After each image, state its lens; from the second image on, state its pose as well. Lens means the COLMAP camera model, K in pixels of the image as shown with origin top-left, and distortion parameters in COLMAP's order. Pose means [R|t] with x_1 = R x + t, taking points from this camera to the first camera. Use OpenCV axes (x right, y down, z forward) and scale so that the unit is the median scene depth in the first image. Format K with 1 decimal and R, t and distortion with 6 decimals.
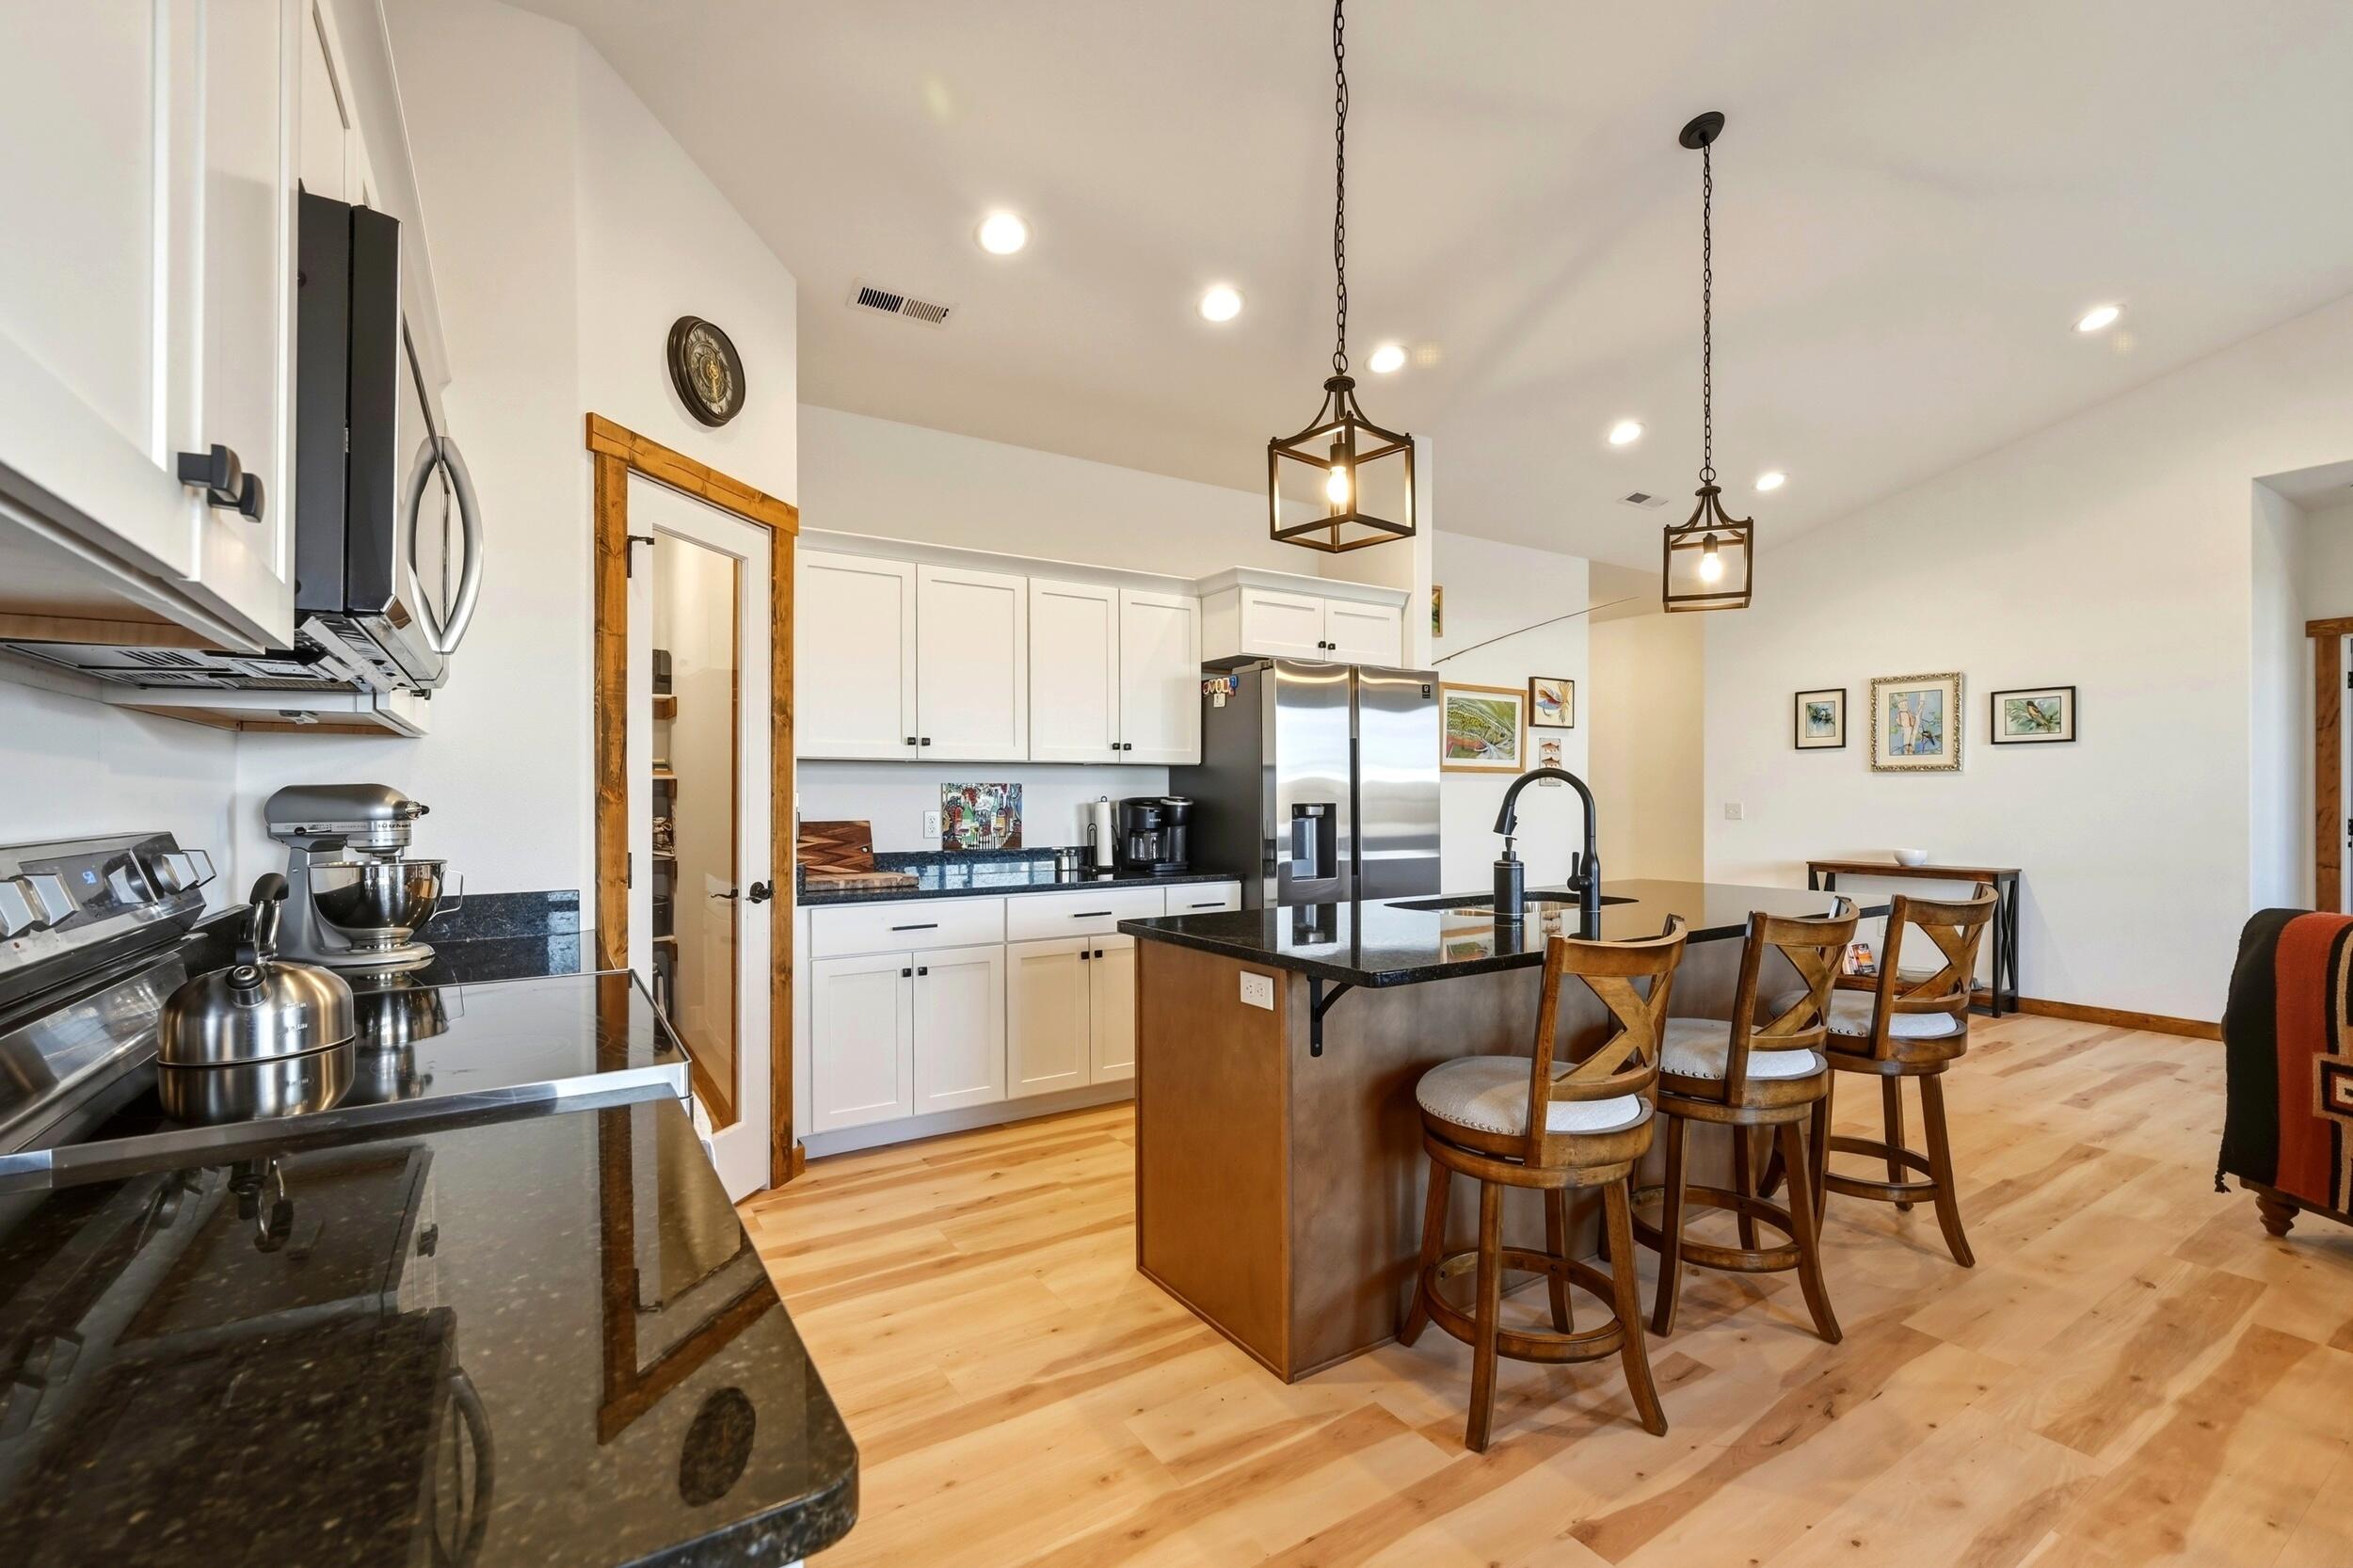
lens RADIAL K [[1023.1, 0, 1181.8], [0, 1023.1, 792.1], [0, 0, 1]] dist [-0.002376, -0.000317]
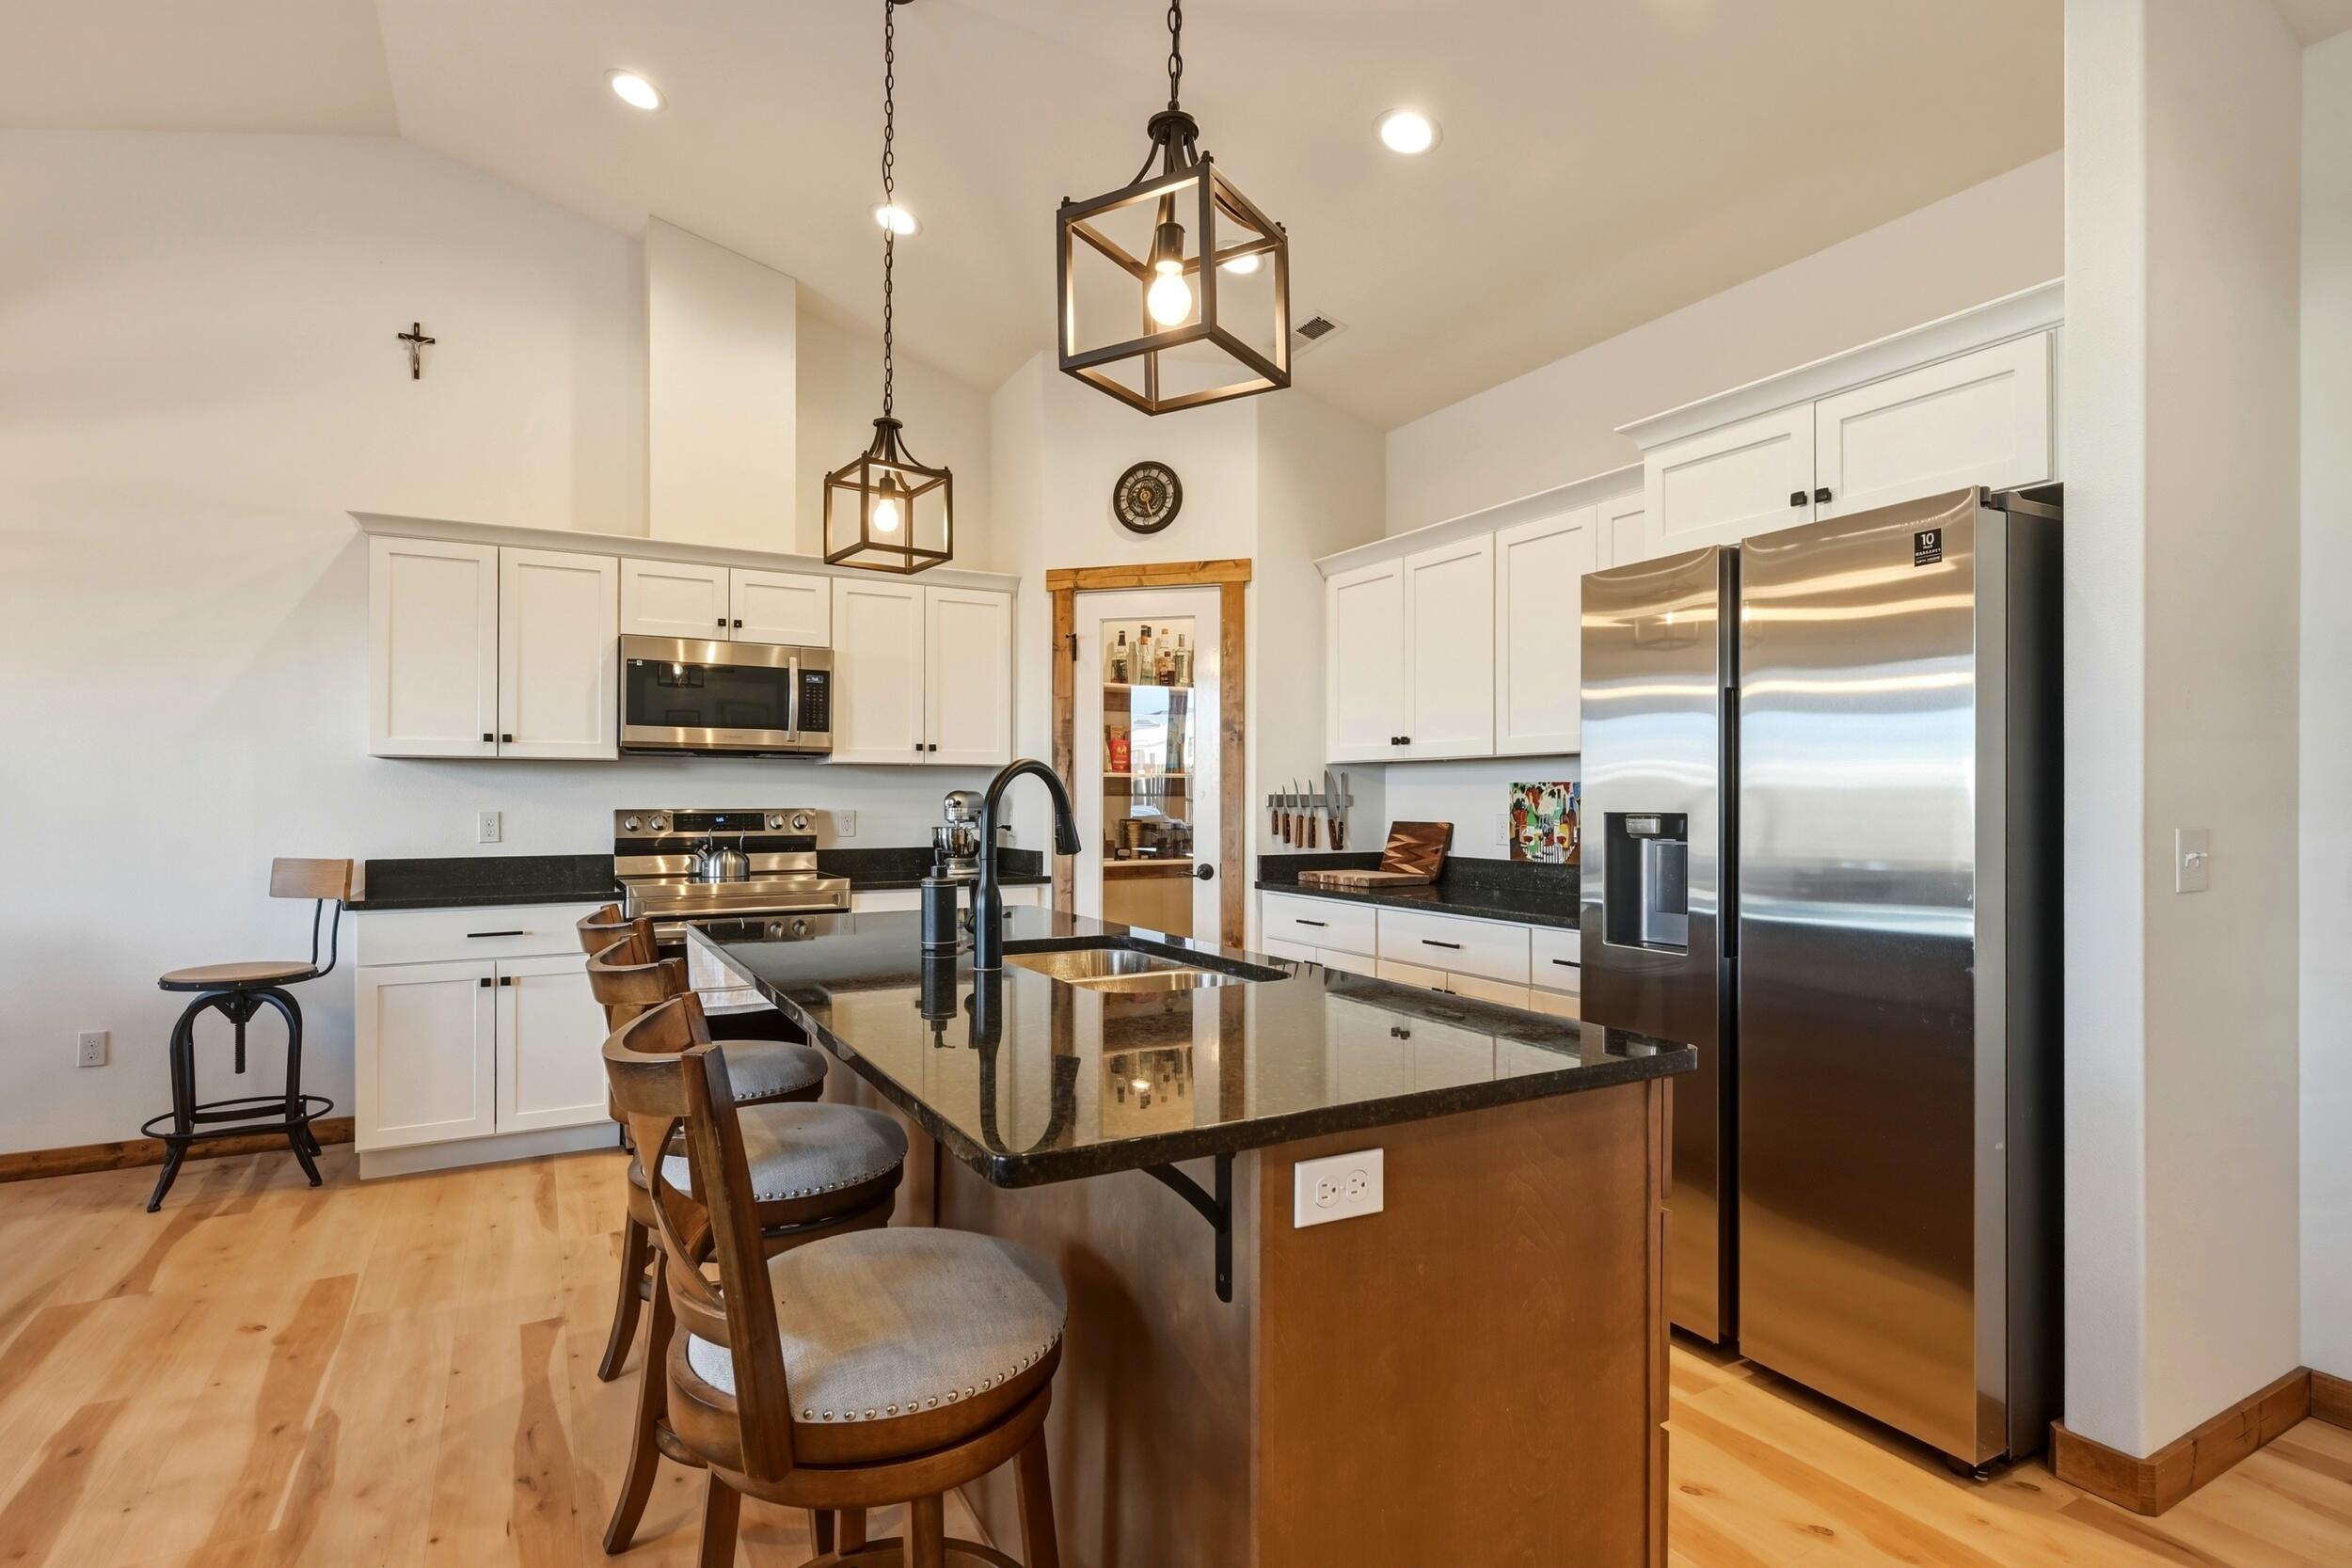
lens RADIAL K [[1151.1, 0, 1175.0], [0, 1151.1, 788.9], [0, 0, 1]] dist [0.002372, -0.000486]
pose [[-0.060357, -0.001178, -0.998176, 0.876558], [0.005125, 0.999986, -0.001490, -0.004000], [0.998164, -0.005205, -0.060350, 0.885072]]
